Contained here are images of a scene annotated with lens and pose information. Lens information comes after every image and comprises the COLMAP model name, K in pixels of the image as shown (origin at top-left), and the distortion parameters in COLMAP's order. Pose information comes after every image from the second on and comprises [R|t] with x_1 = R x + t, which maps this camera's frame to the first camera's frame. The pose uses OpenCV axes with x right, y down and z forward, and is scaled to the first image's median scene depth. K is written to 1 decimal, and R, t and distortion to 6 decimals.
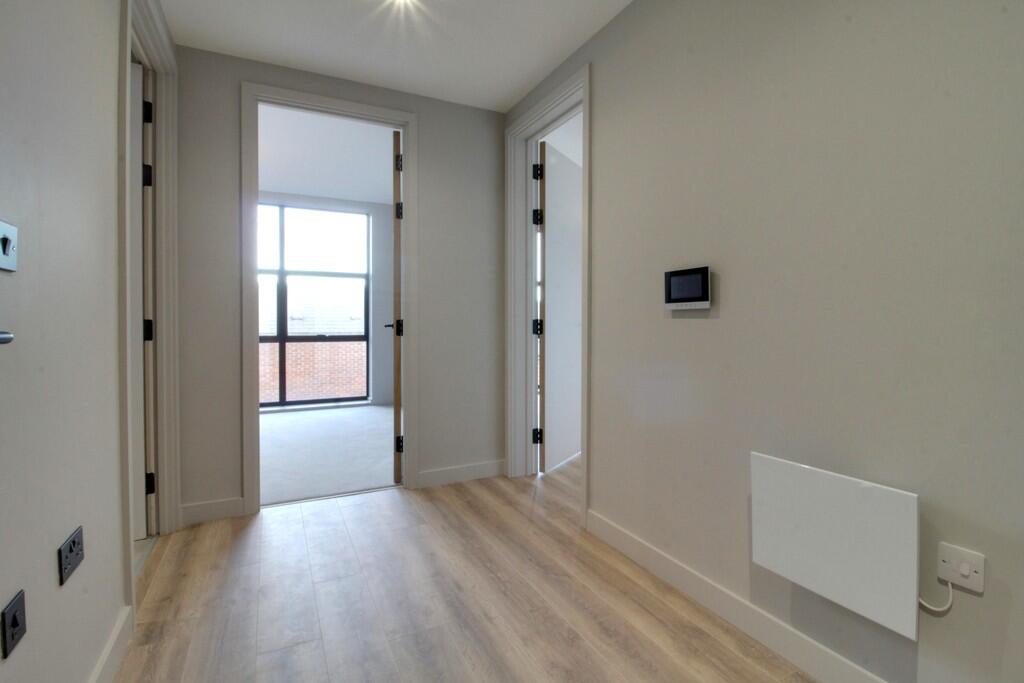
lens RADIAL K [[474.9, 0, 511.8], [0, 474.9, 331.9], [0, 0, 1]] dist [-0.009778, -0.000621]
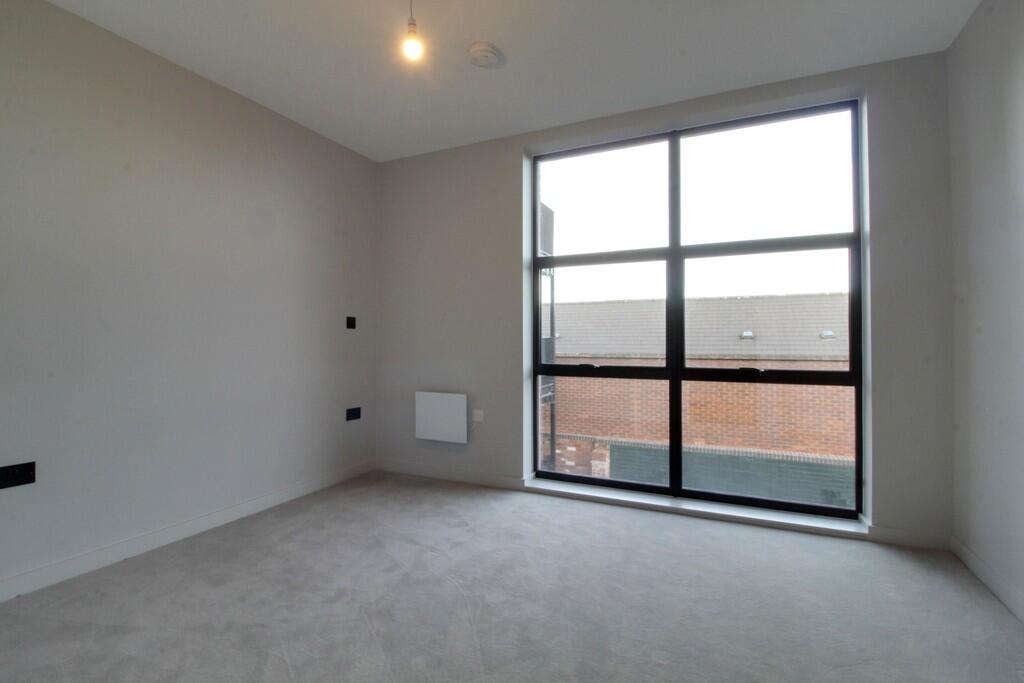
lens RADIAL K [[474.9, 0, 511.8], [0, 474.9, 331.9], [0, 0, 1]] dist [-0.009778, -0.000621]
pose [[0.615750, -0.015491, -0.787789, -0.157305], [-0.016301, 0.999342, -0.032392, -0.011733], [0.787773, 0.032787, 0.615092, 0.480119]]
